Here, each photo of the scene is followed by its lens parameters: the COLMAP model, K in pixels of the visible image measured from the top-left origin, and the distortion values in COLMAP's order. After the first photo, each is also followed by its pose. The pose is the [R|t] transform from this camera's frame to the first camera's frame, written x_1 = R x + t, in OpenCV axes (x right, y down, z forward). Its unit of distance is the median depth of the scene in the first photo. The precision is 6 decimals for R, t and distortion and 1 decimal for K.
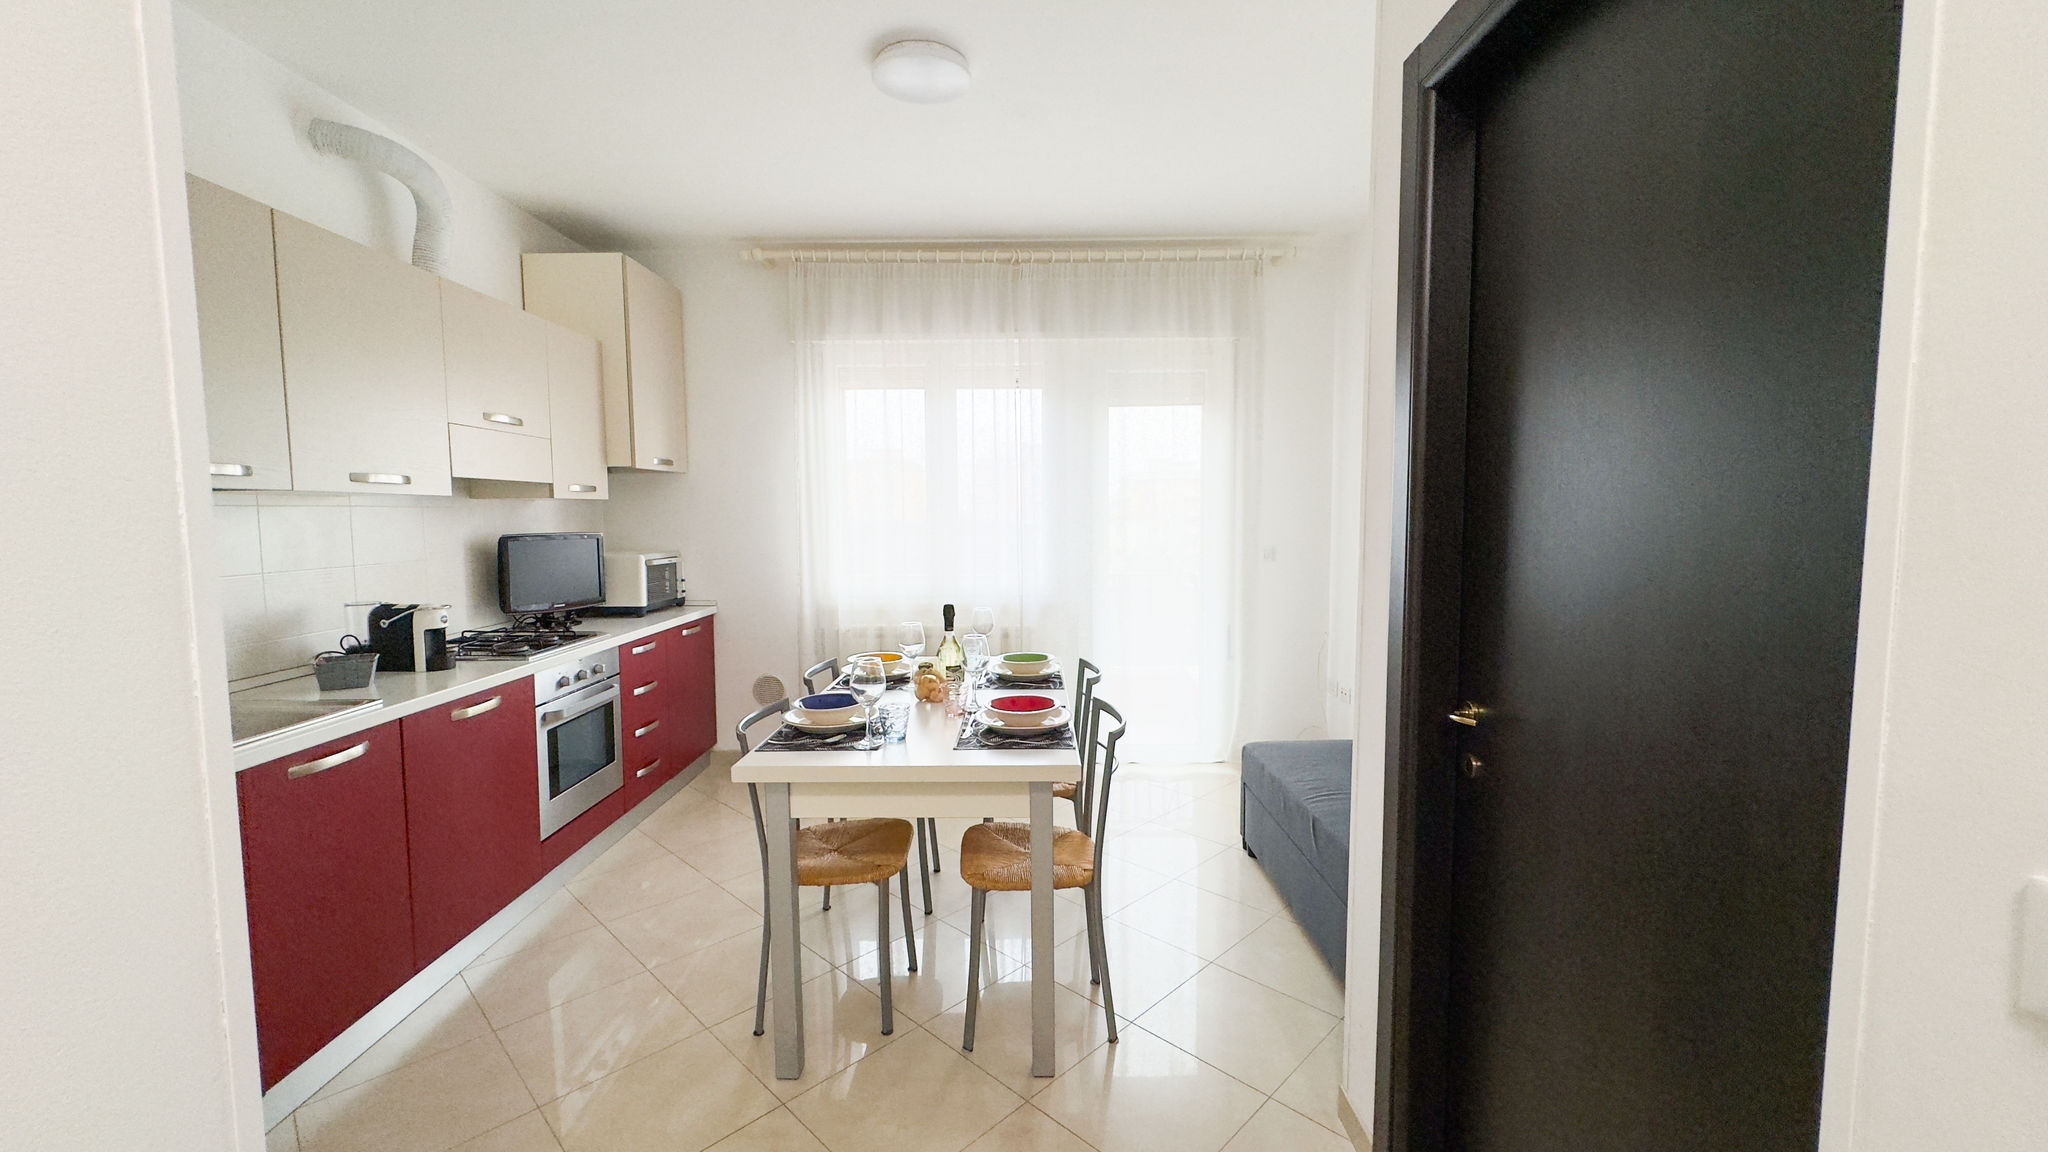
lens RADIAL K [[810.4, 0, 1024.0], [0, 810.4, 576.0], [0, 0, 1]] dist [-0.002300, 0.000451]
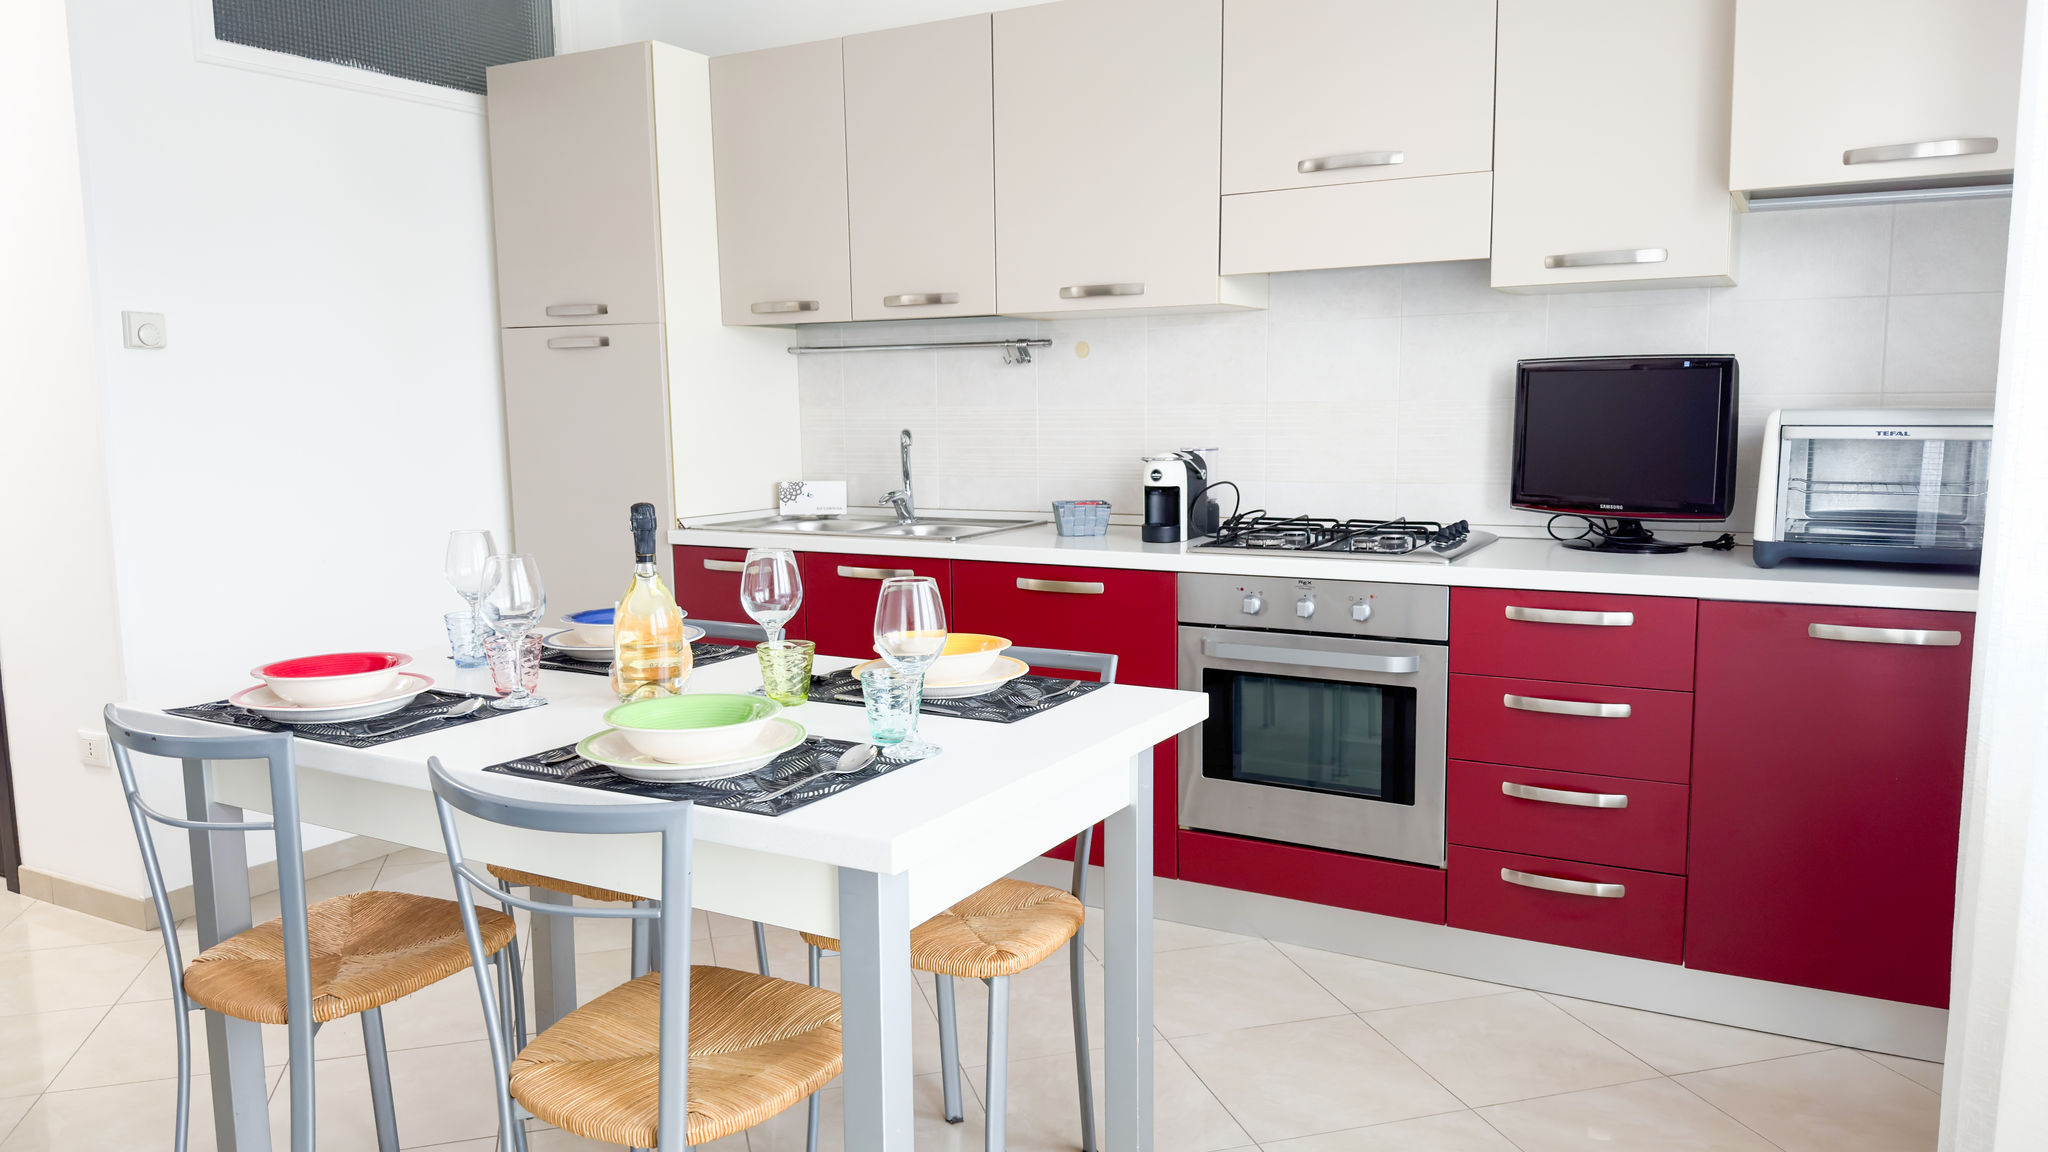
lens RADIAL K [[1459.6, 0, 1068.0], [0, 1459.6, 579.2], [0, 0, 1]] dist [0.140413, -0.160617]
pose [[-0.475729, 0.124790, -0.870695, 0.439280], [-0.048636, 0.984639, 0.167694, -0.065125], [0.878246, 0.122124, -0.462352, 1.368103]]
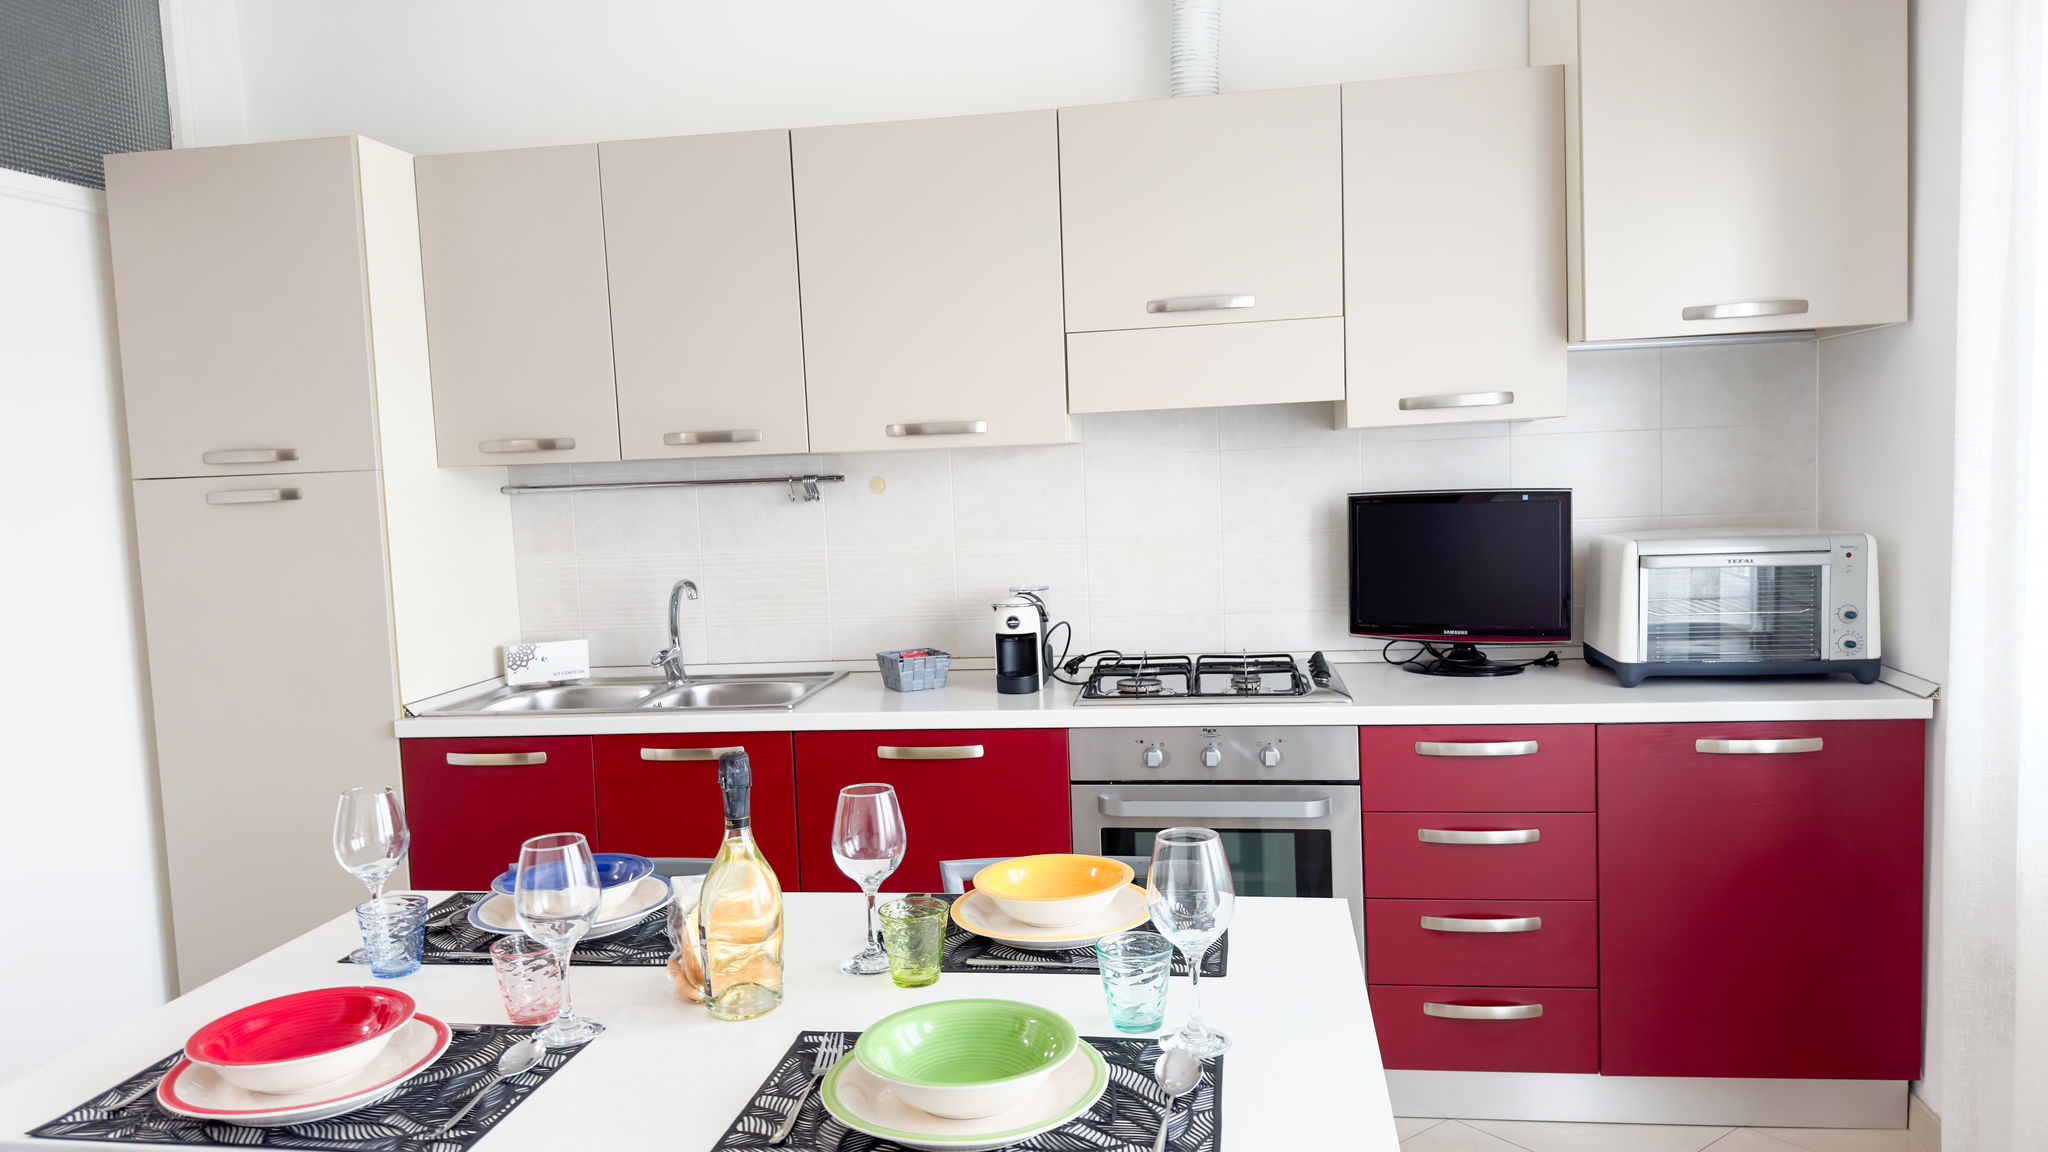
lens RADIAL K [[1459.6, 0, 1068.0], [0, 1459.6, 579.2], [0, 0, 1]] dist [0.140413, -0.160617]
pose [[-0.136427, 0.096589, -0.985930, 0.452006], [-0.033965, 0.994194, 0.102098, -0.100687], [0.990068, 0.047416, -0.132354, 1.062950]]
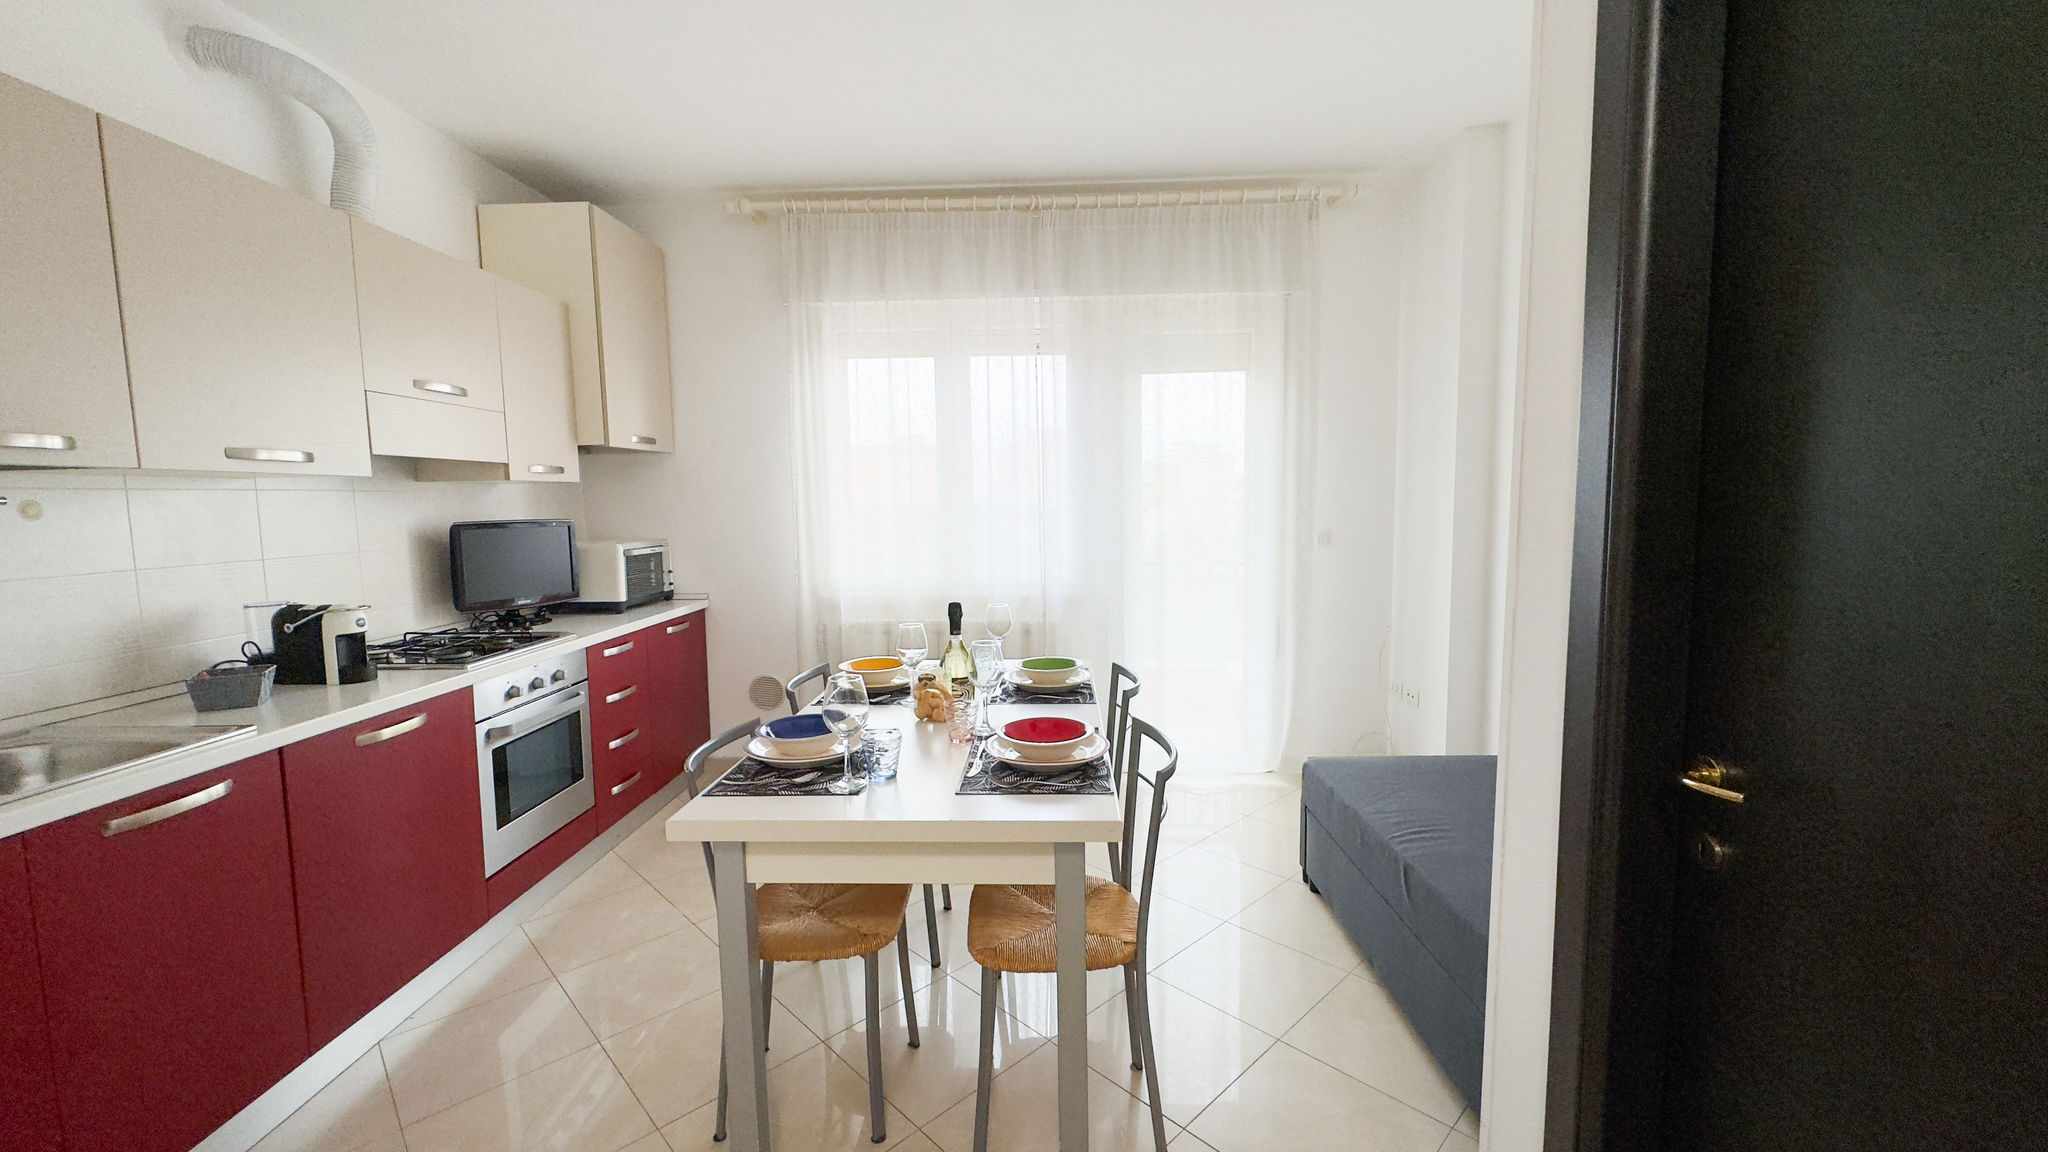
lens RADIAL K [[810.4, 0, 1024.0], [0, 810.4, 576.0], [0, 0, 1]] dist [-0.002300, 0.000451]
pose [[0.999572, -0.005347, -0.028771, 0.000883], [0.005854, 0.999829, 0.017552, -0.005099], [0.028673, -0.017713, 0.999432, 0.153821]]
